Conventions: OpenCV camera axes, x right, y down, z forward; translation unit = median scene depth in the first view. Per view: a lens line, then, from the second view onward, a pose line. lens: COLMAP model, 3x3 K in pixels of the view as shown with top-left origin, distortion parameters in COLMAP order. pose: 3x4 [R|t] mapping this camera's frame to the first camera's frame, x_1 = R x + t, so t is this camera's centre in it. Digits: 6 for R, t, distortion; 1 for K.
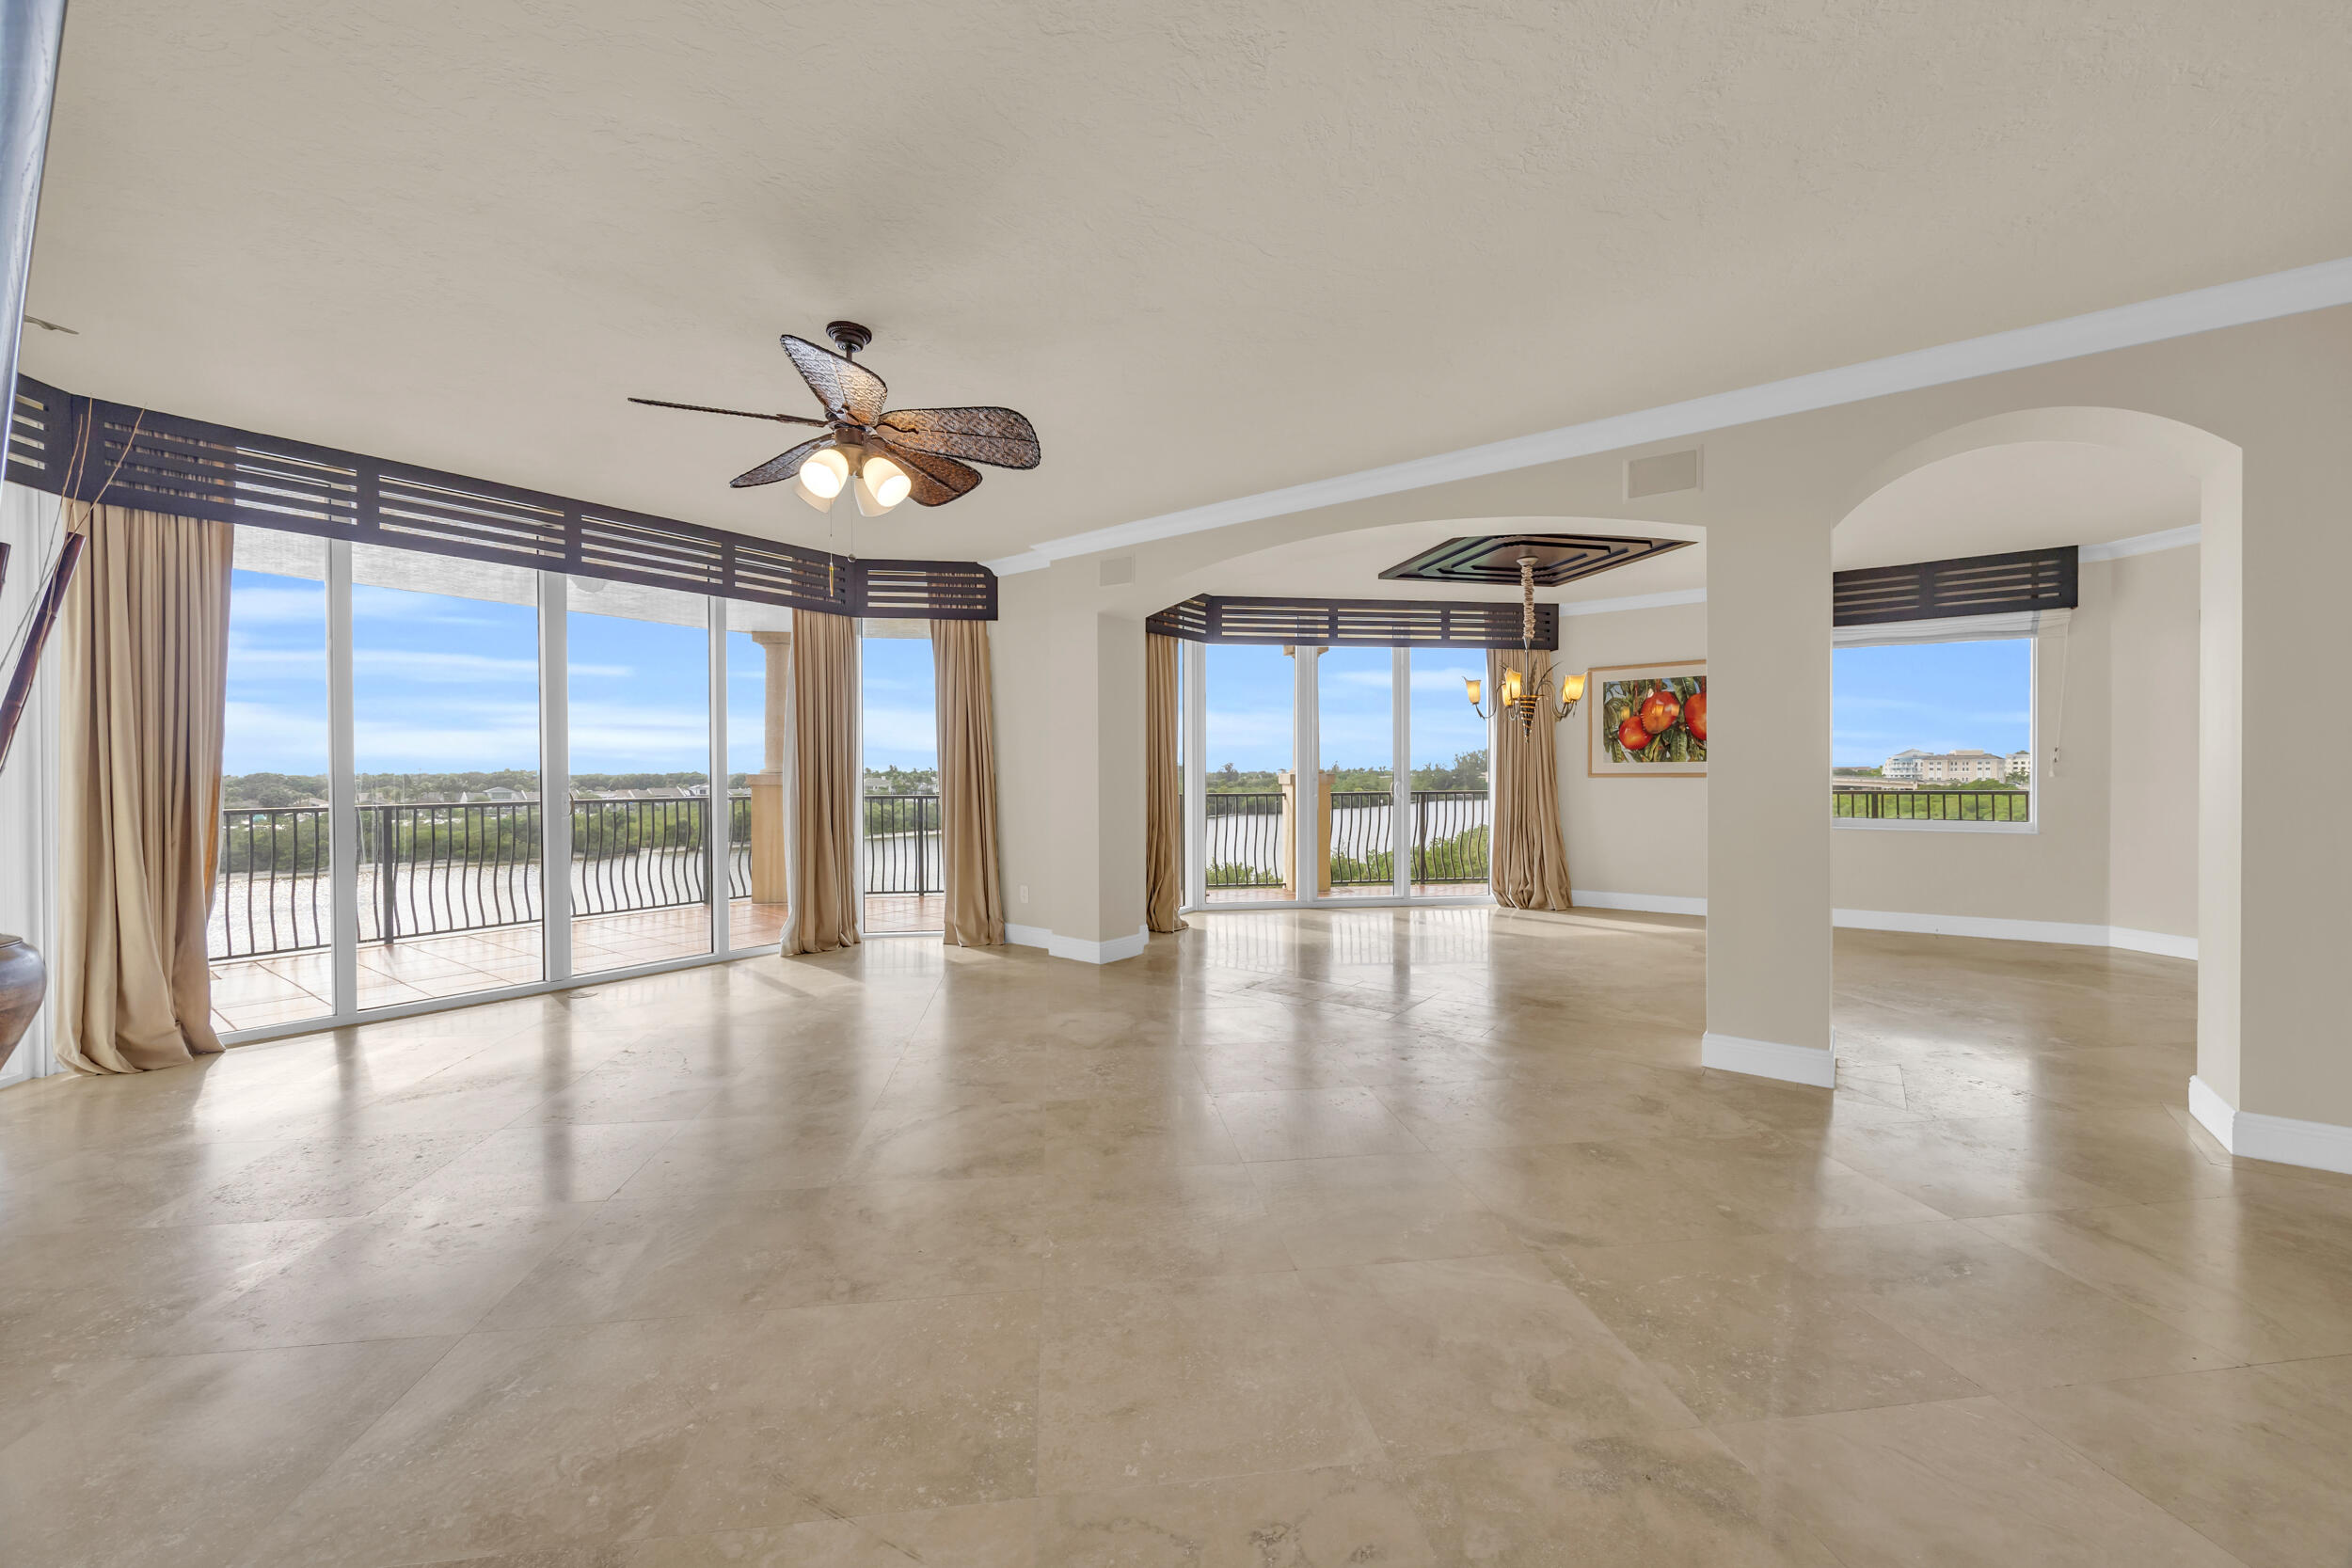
lens RADIAL K [[901.4, 0, 1178.0], [0, 901.4, 770.2], [0, 0, 1]] dist [-0.002447, -0.000073]
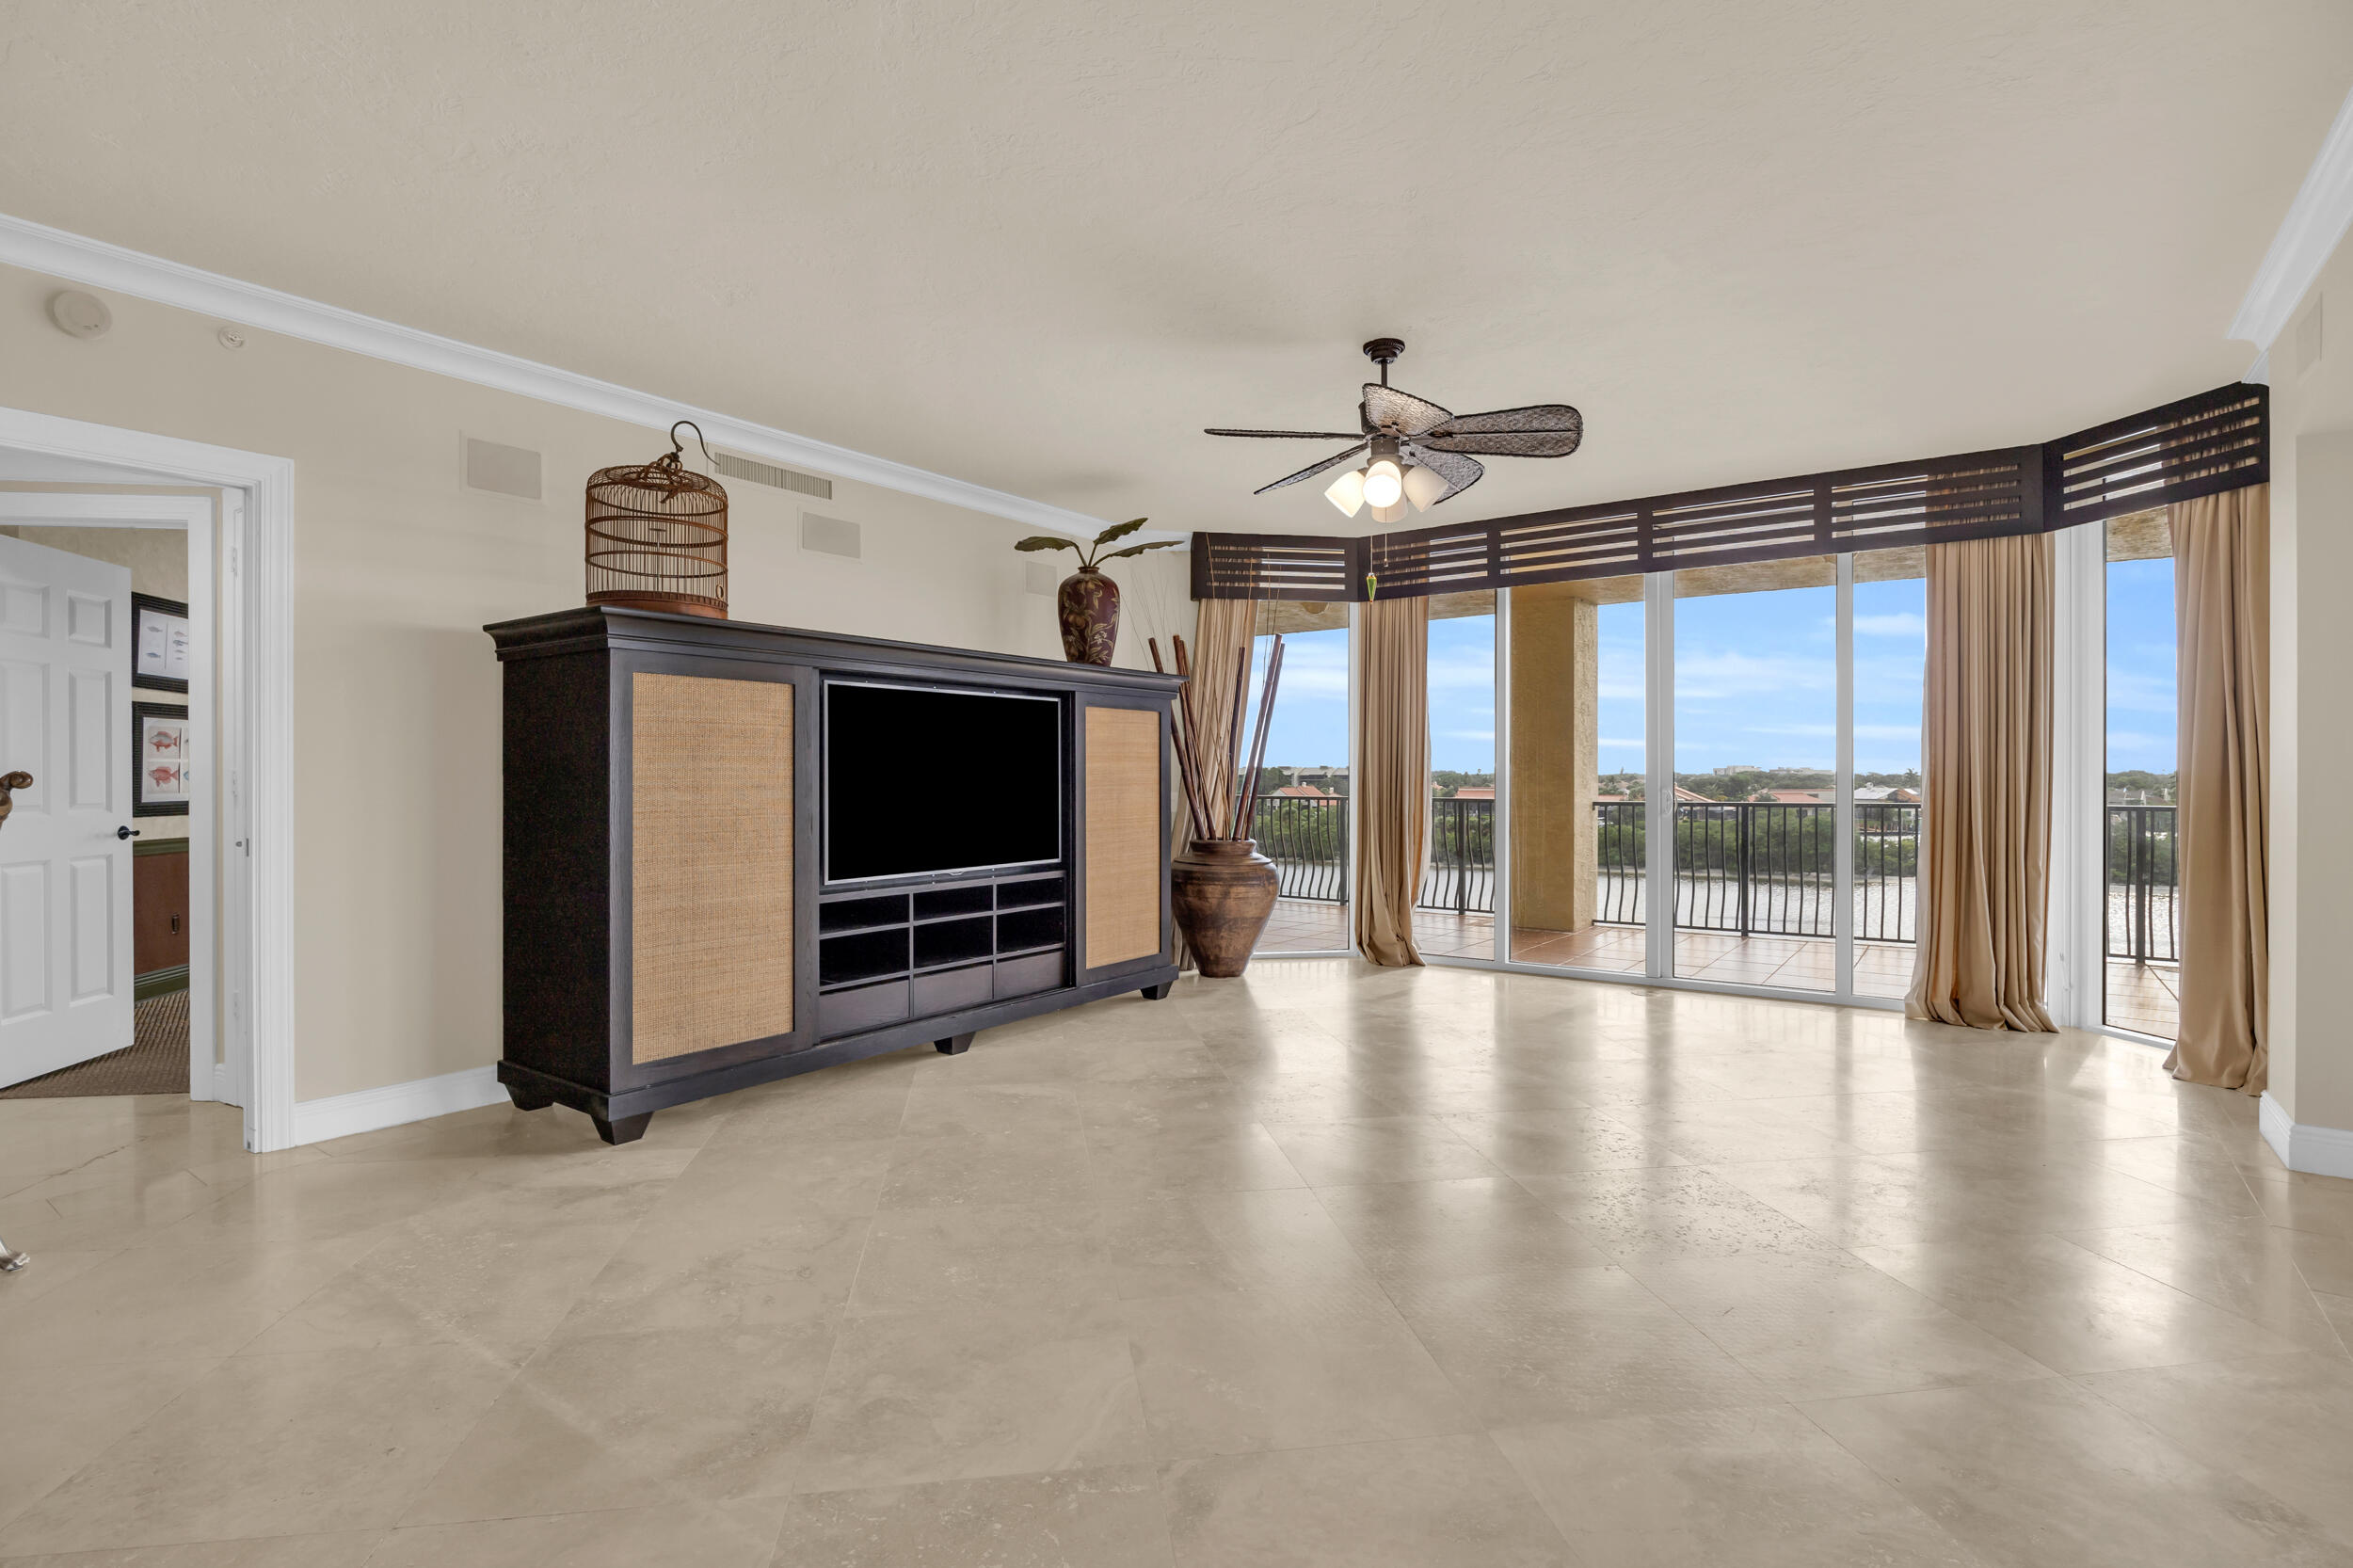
lens RADIAL K [[1130.9, 0, 1177.1], [0, 1130.9, 760.7], [0, 0, 1]] dist [-0.002116, -0.000496]
pose [[0.011979, -0.008676, -0.999891, 0.452866], [0.003758, 0.999956, -0.008631, 0.000572], [0.999921, -0.003654, 0.012011, 0.359736]]
